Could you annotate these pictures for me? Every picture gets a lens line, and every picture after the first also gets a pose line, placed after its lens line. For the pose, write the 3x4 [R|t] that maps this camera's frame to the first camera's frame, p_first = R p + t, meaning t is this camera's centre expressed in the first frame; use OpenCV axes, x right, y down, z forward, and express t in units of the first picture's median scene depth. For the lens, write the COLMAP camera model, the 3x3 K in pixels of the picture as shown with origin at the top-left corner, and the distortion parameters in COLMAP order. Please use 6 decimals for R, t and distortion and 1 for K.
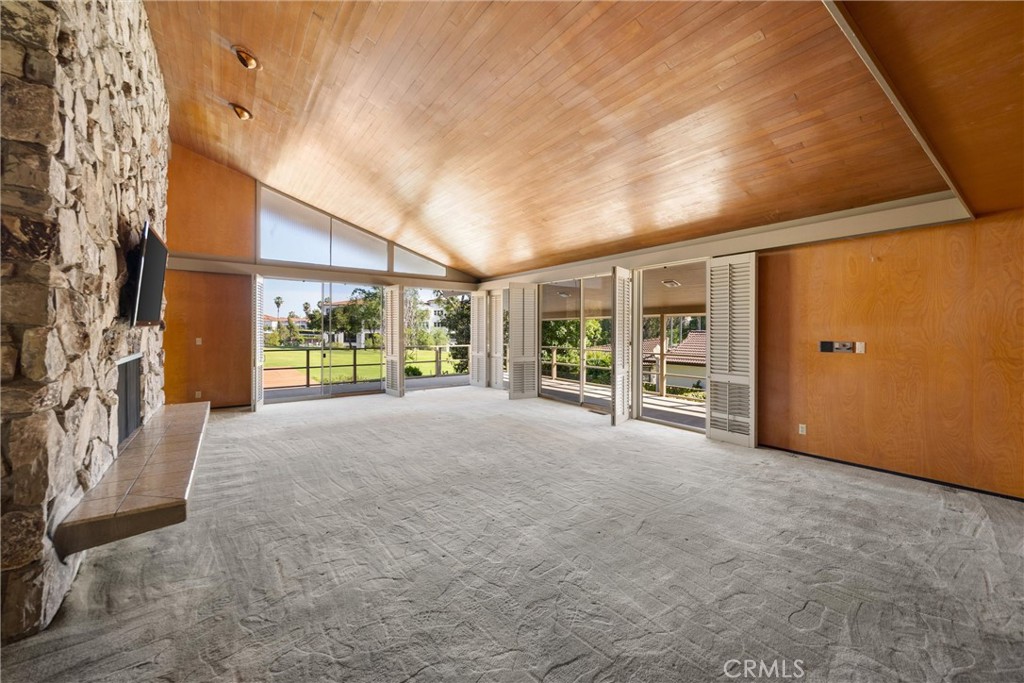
lens RADIAL K [[394.6, 0, 512.0], [0, 394.6, 341.5], [0, 0, 1]] dist [-0.001948, -0.000039]
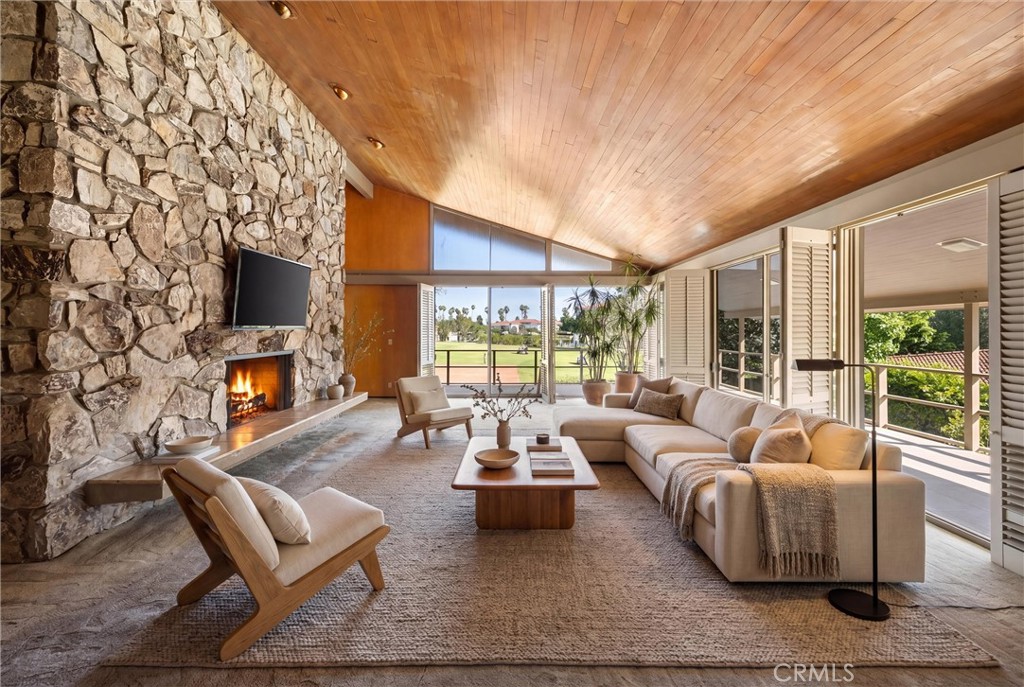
lens RADIAL K [[392.3, 0, 512.1], [0, 392.3, 330.5], [0, 0, 1]] dist [-0.000654, -0.000094]
pose [[0.814259, -0.003341, -0.580492, 0.214991], [-0.015365, 0.999509, -0.027305, -0.005302], [0.580298, 0.031153, 0.813808, 0.209890]]
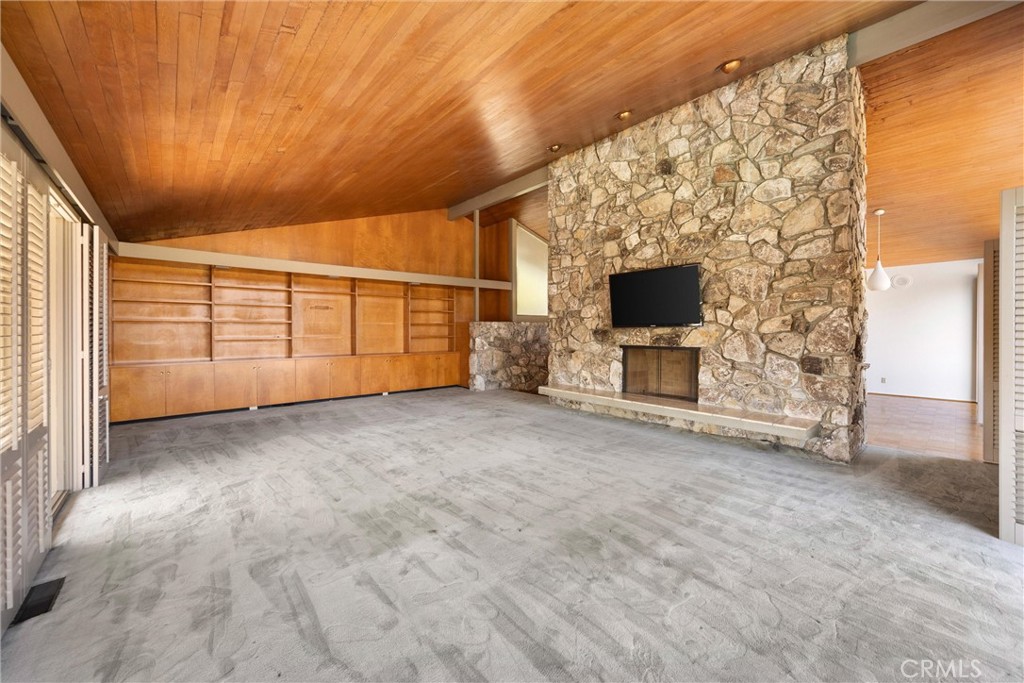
lens RADIAL K [[392.3, 0, 512.1], [0, 392.3, 328.5], [0, 0, 1]] dist [-0.000654, -0.000094]
pose [[-0.996057, -0.006299, -0.088491, -0.112847], [-0.008735, 0.999593, 0.027169, -0.035047], [0.088284, 0.027835, -0.995706, 1.251030]]
